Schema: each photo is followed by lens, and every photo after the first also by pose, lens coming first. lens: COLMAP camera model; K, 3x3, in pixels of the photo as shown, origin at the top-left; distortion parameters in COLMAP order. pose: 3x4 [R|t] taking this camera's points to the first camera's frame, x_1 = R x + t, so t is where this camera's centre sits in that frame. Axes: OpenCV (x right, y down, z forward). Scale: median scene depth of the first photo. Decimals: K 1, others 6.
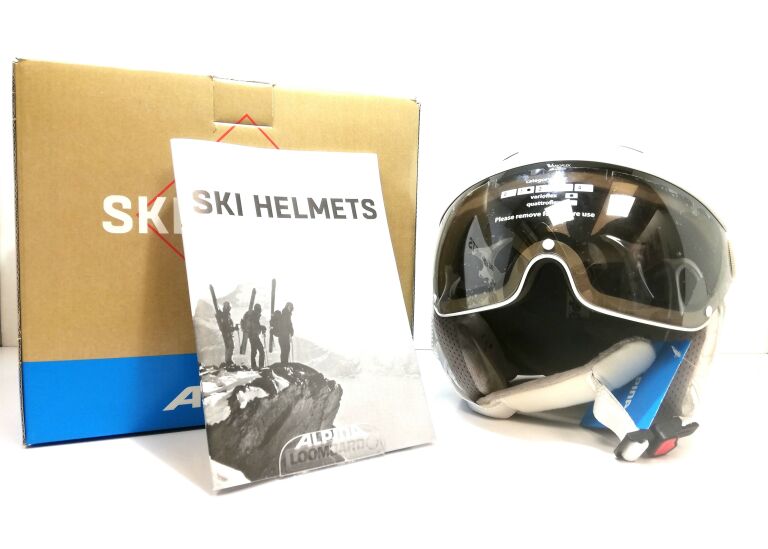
lens RADIAL K [[629.3, 0, 384.0], [0, 629.3, 274.5], [0, 0, 1]] dist [0.097825, -0.218735]
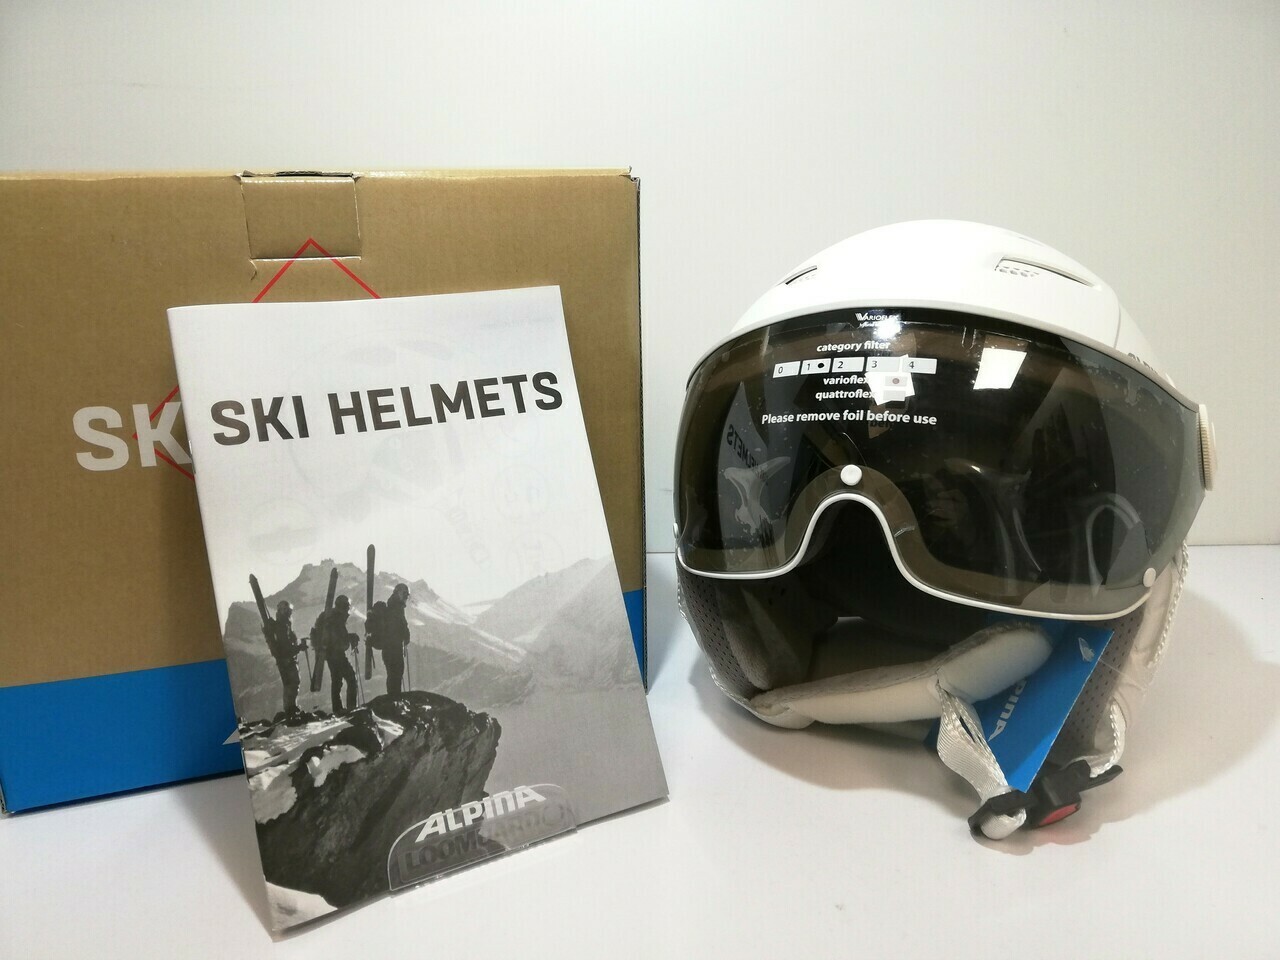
lens RADIAL K [[980.6, 0, 640.0], [0, 980.6, 480.0], [0, 0, 1]] dist [0.095324, -0.203198]
pose [[0.997251, -0.029752, -0.067859, 0.130819], [0.040739, 0.985154, 0.166770, -0.189100], [0.061890, -0.169076, 0.983658, 0.139899]]
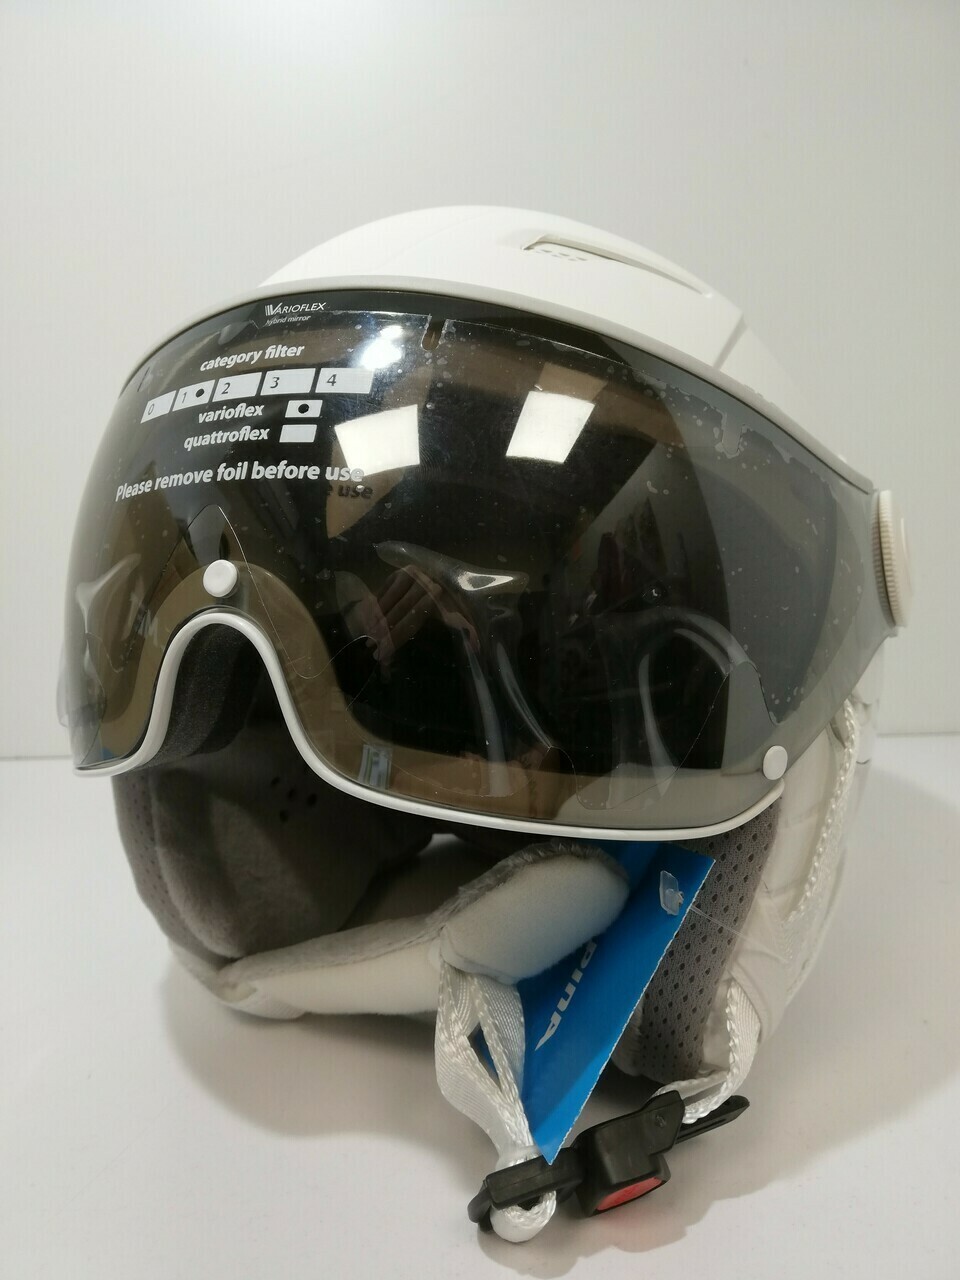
lens RADIAL K [[980.6, 0, 499.3], [0, 980.6, 641.4], [0, 0, 1]] dist [0.095324, -0.203198]
pose [[0.999009, -0.038195, -0.022864, 0.390505], [0.040611, 0.992339, 0.116678, -0.065525], [0.018233, -0.117491, 0.992907, 0.522173]]
